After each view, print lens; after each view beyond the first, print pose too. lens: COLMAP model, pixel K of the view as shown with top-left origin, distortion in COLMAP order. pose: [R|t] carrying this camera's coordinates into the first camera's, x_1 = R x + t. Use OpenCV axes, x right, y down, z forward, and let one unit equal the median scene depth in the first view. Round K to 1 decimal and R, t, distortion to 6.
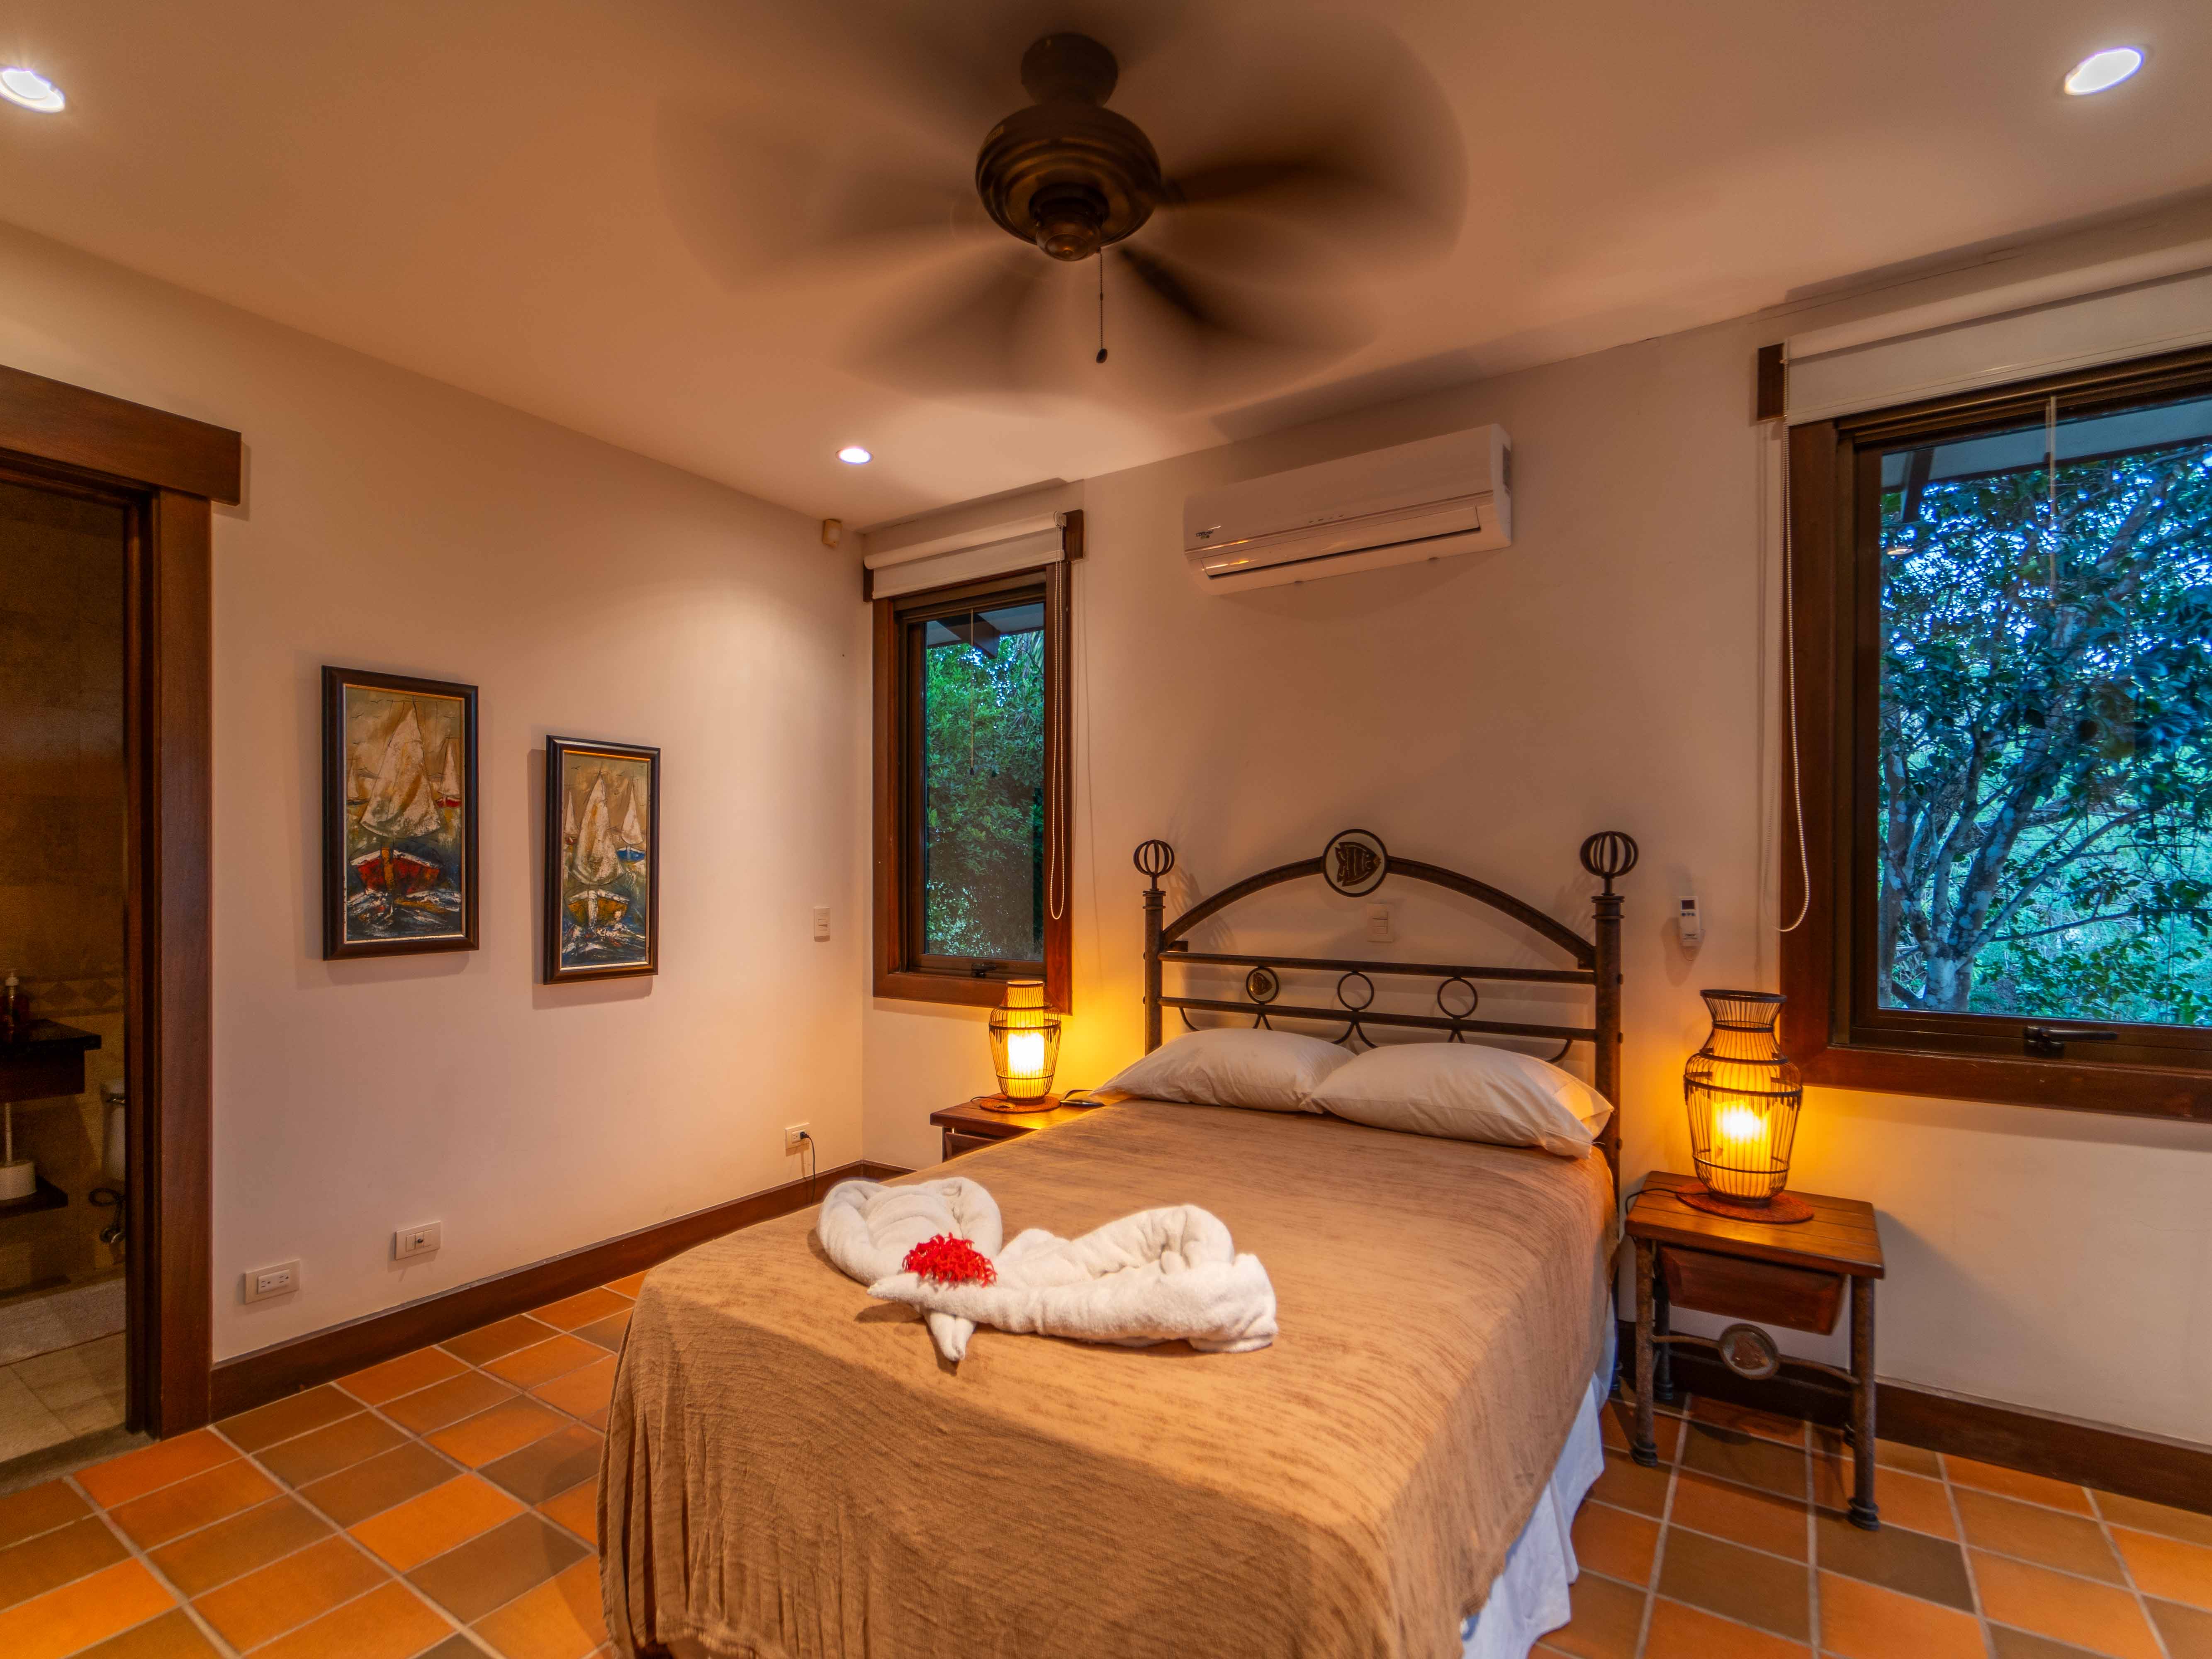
lens RADIAL K [[1035.0, 0, 1130.7], [0, 1035.0, 879.8], [0, 0, 1]] dist [0.006893, -0.004314]
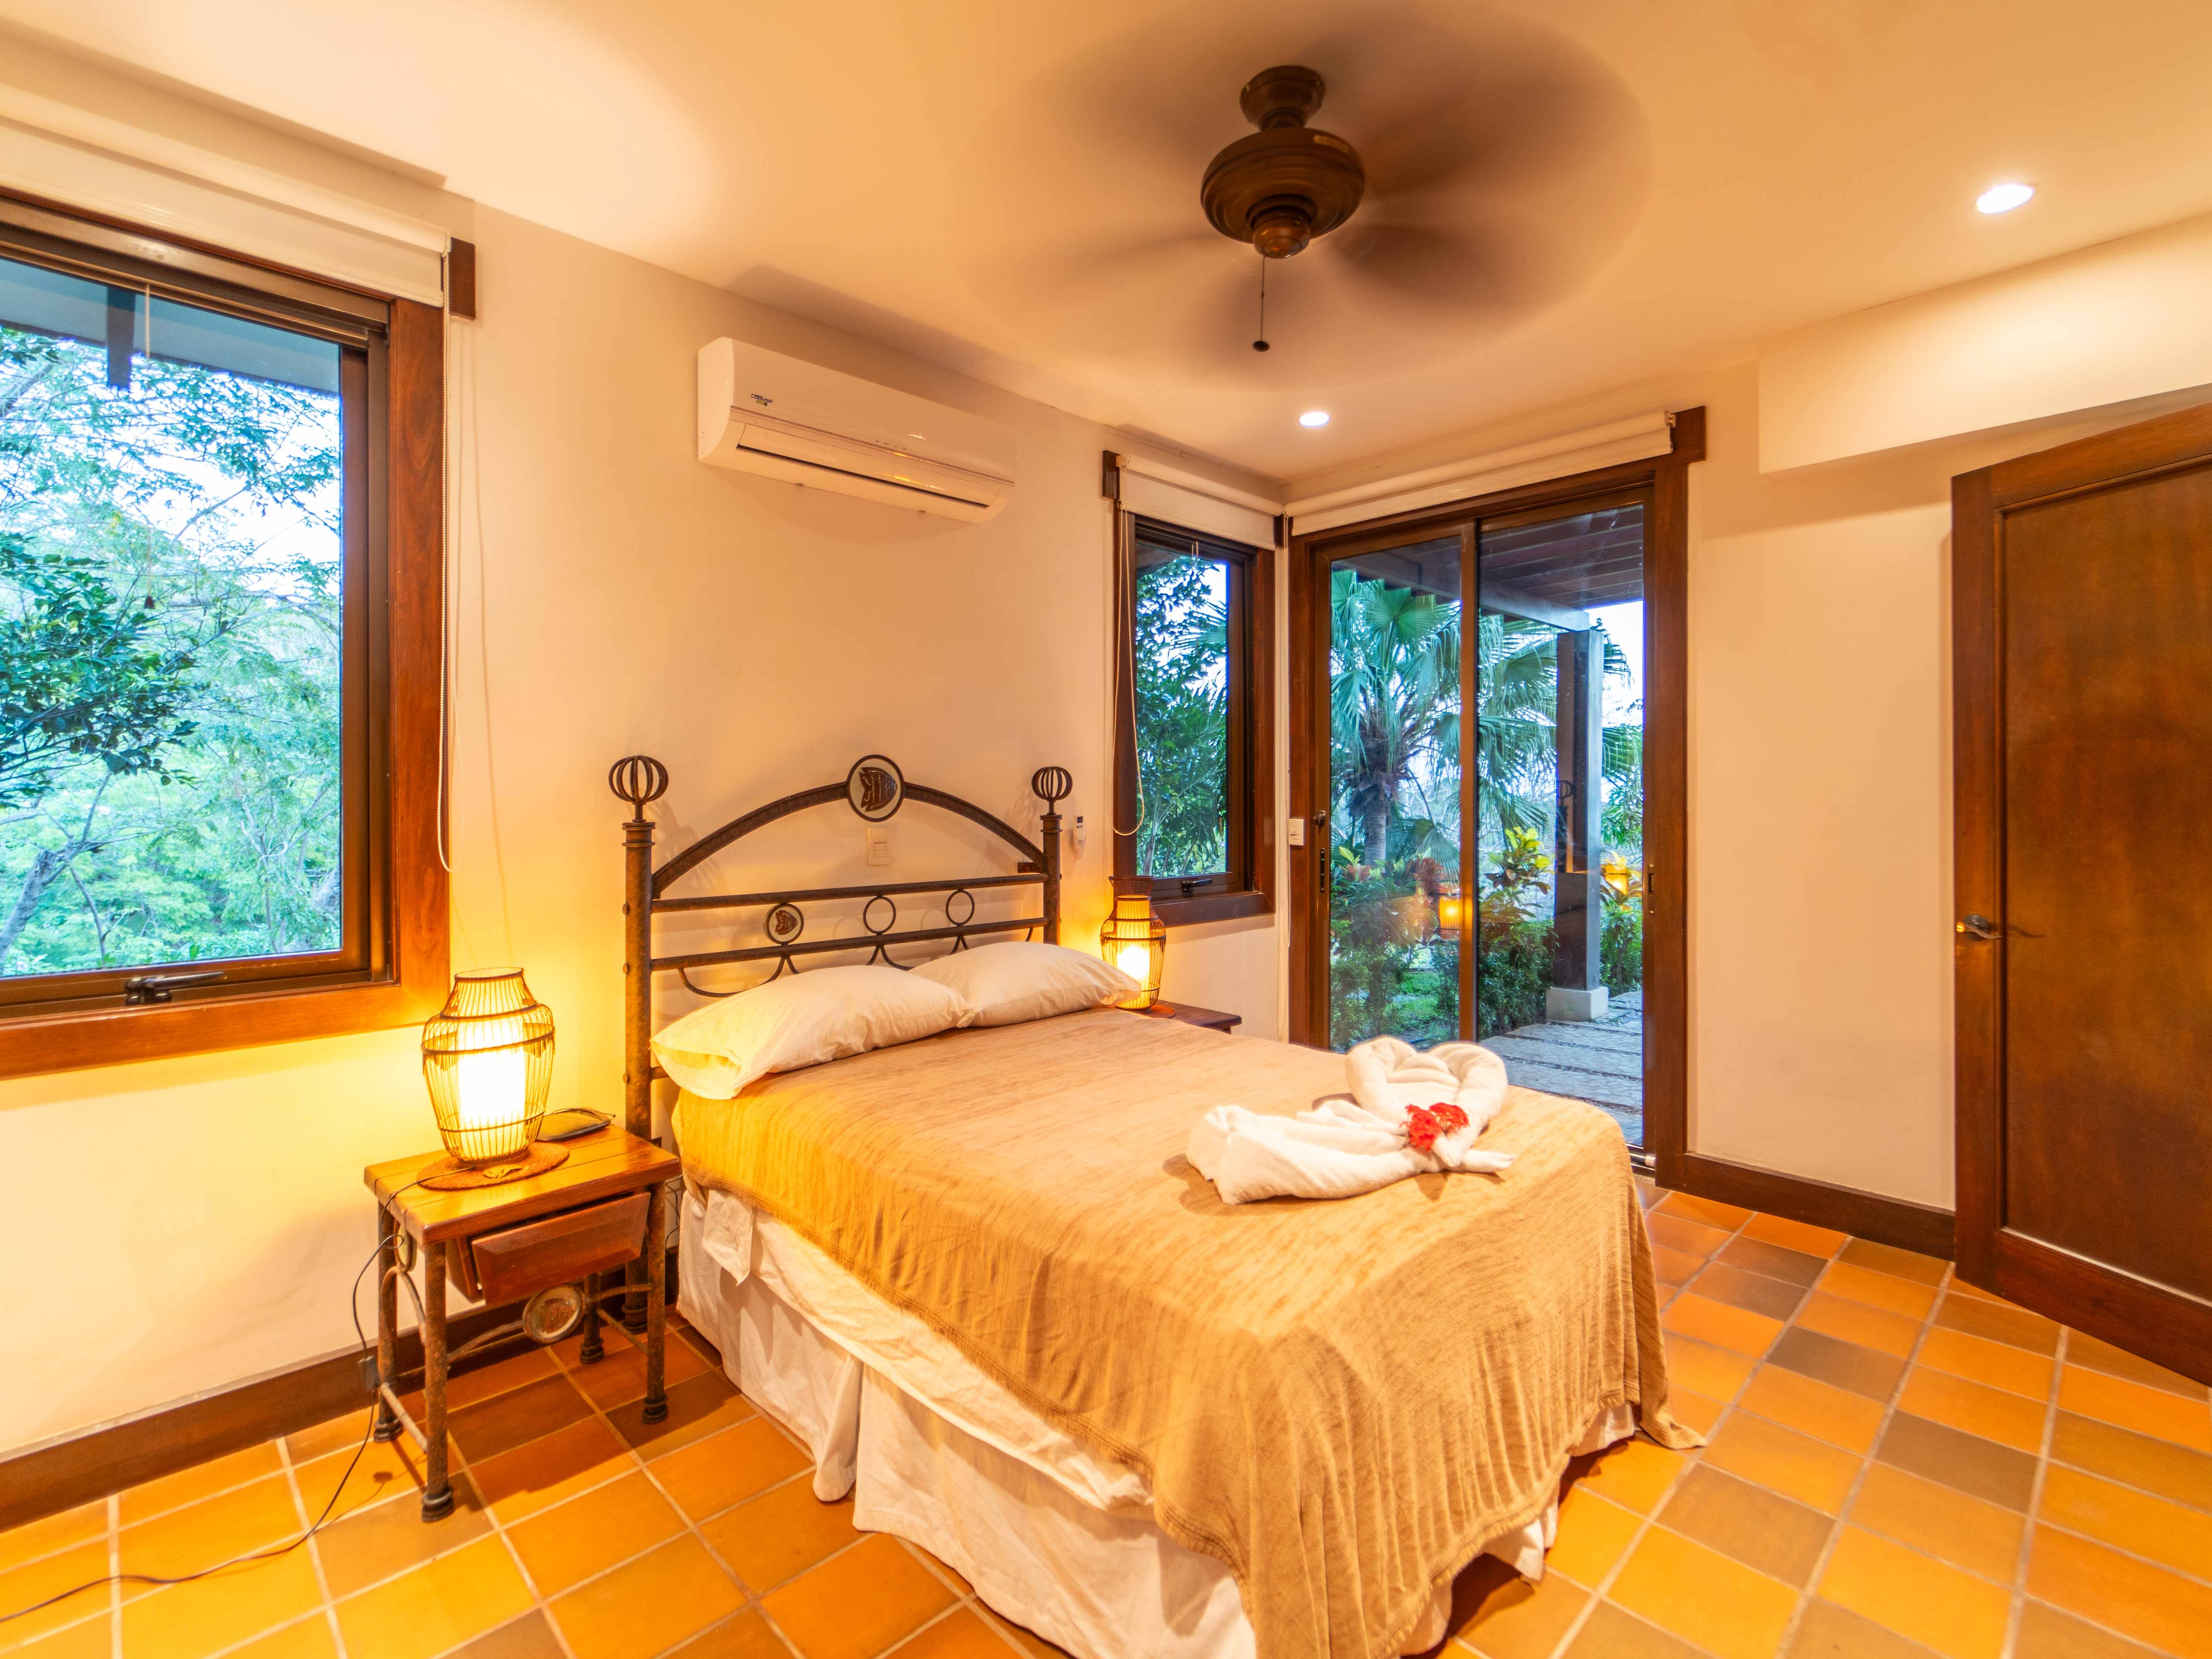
lens RADIAL K [[1035.0, 0, 1104.5], [0, 1035.0, 806.0], [0, 0, 1]] dist [0.006893, -0.004314]
pose [[0.224847, -0.007578, 0.974365, -0.715593], [0.011366, 0.999922, 0.005154, -0.001649], [-0.974328, 0.009916, 0.224915, 0.553245]]
